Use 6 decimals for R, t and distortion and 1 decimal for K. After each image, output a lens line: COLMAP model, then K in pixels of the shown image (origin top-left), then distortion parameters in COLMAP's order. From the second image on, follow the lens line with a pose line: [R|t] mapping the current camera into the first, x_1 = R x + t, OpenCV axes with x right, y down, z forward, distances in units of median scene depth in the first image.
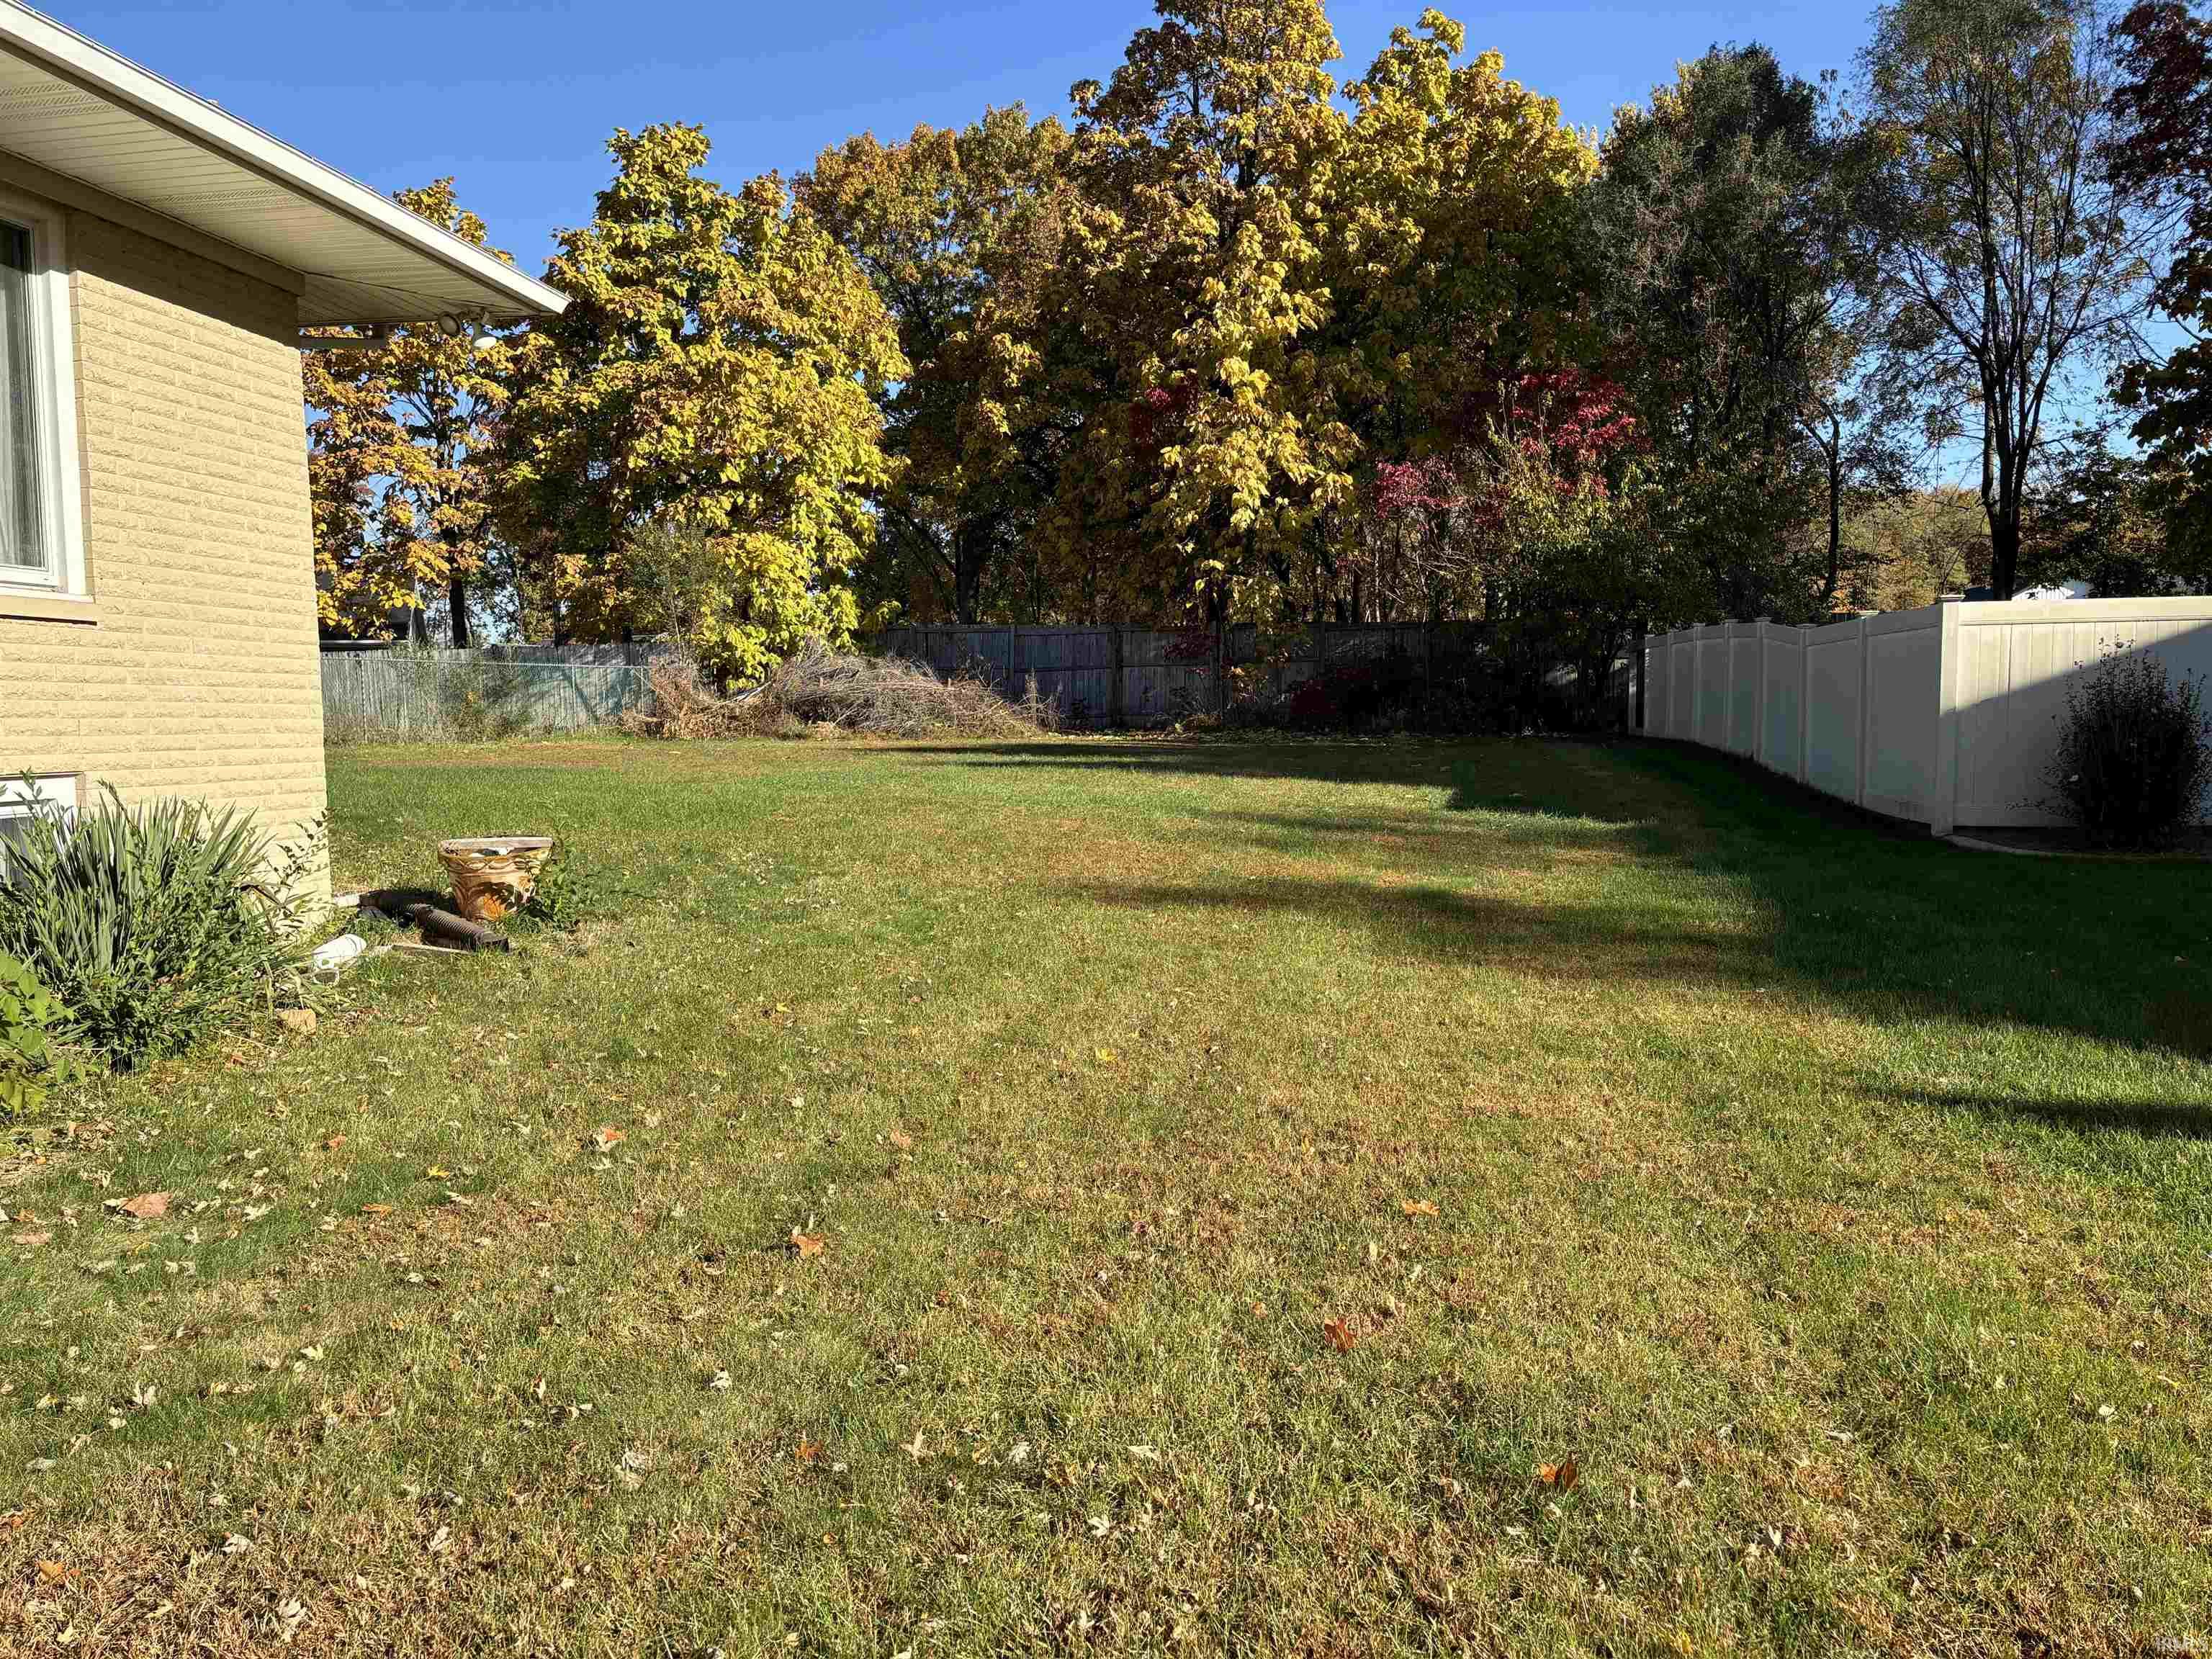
lens RADIAL K [[1678.5, 0, 1106.0], [0, 1678.5, 829.5], [0, 0, 1]] dist [-0.026091, -0.004381]
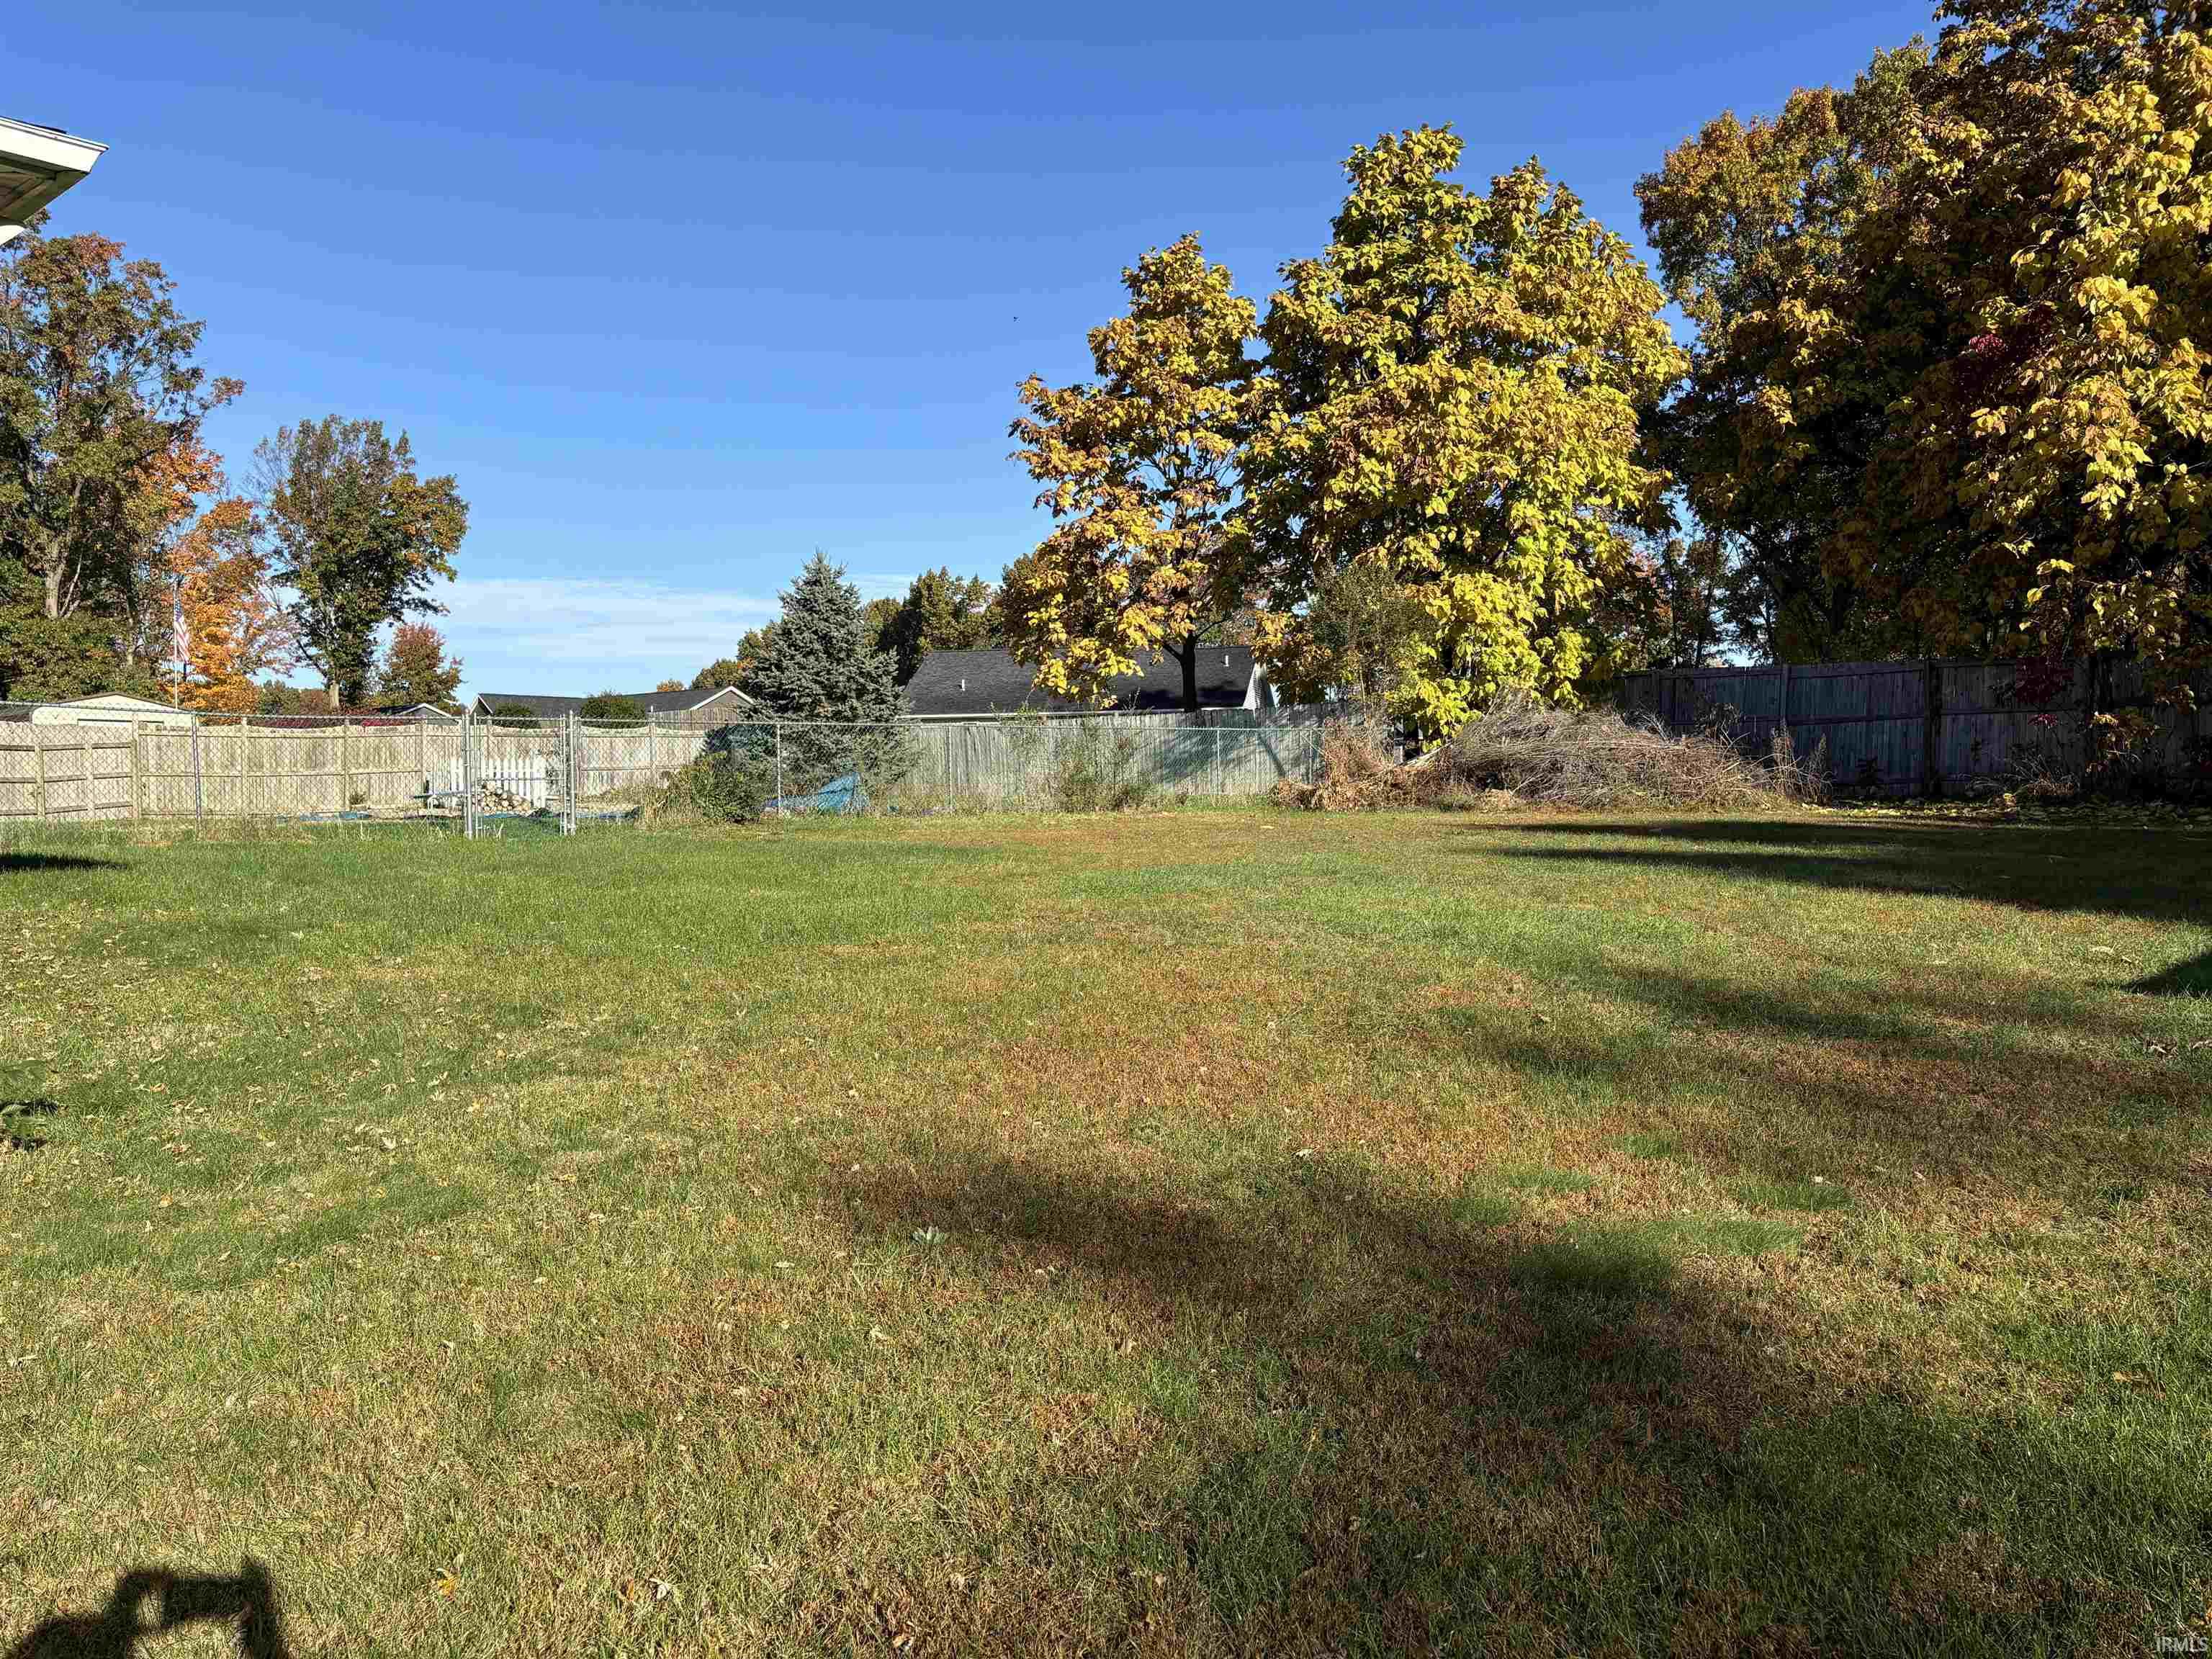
lens RADIAL K [[1676.3, 0, 1106.0], [0, 1676.3, 829.5], [0, 0, 1]] dist [0.071477, -0.084803]
pose [[0.851426, 0.010689, -0.524366, 0.100122], [-0.031387, 0.999039, -0.030599, -0.012138], [0.523535, 0.042511, 0.850943, 0.180719]]
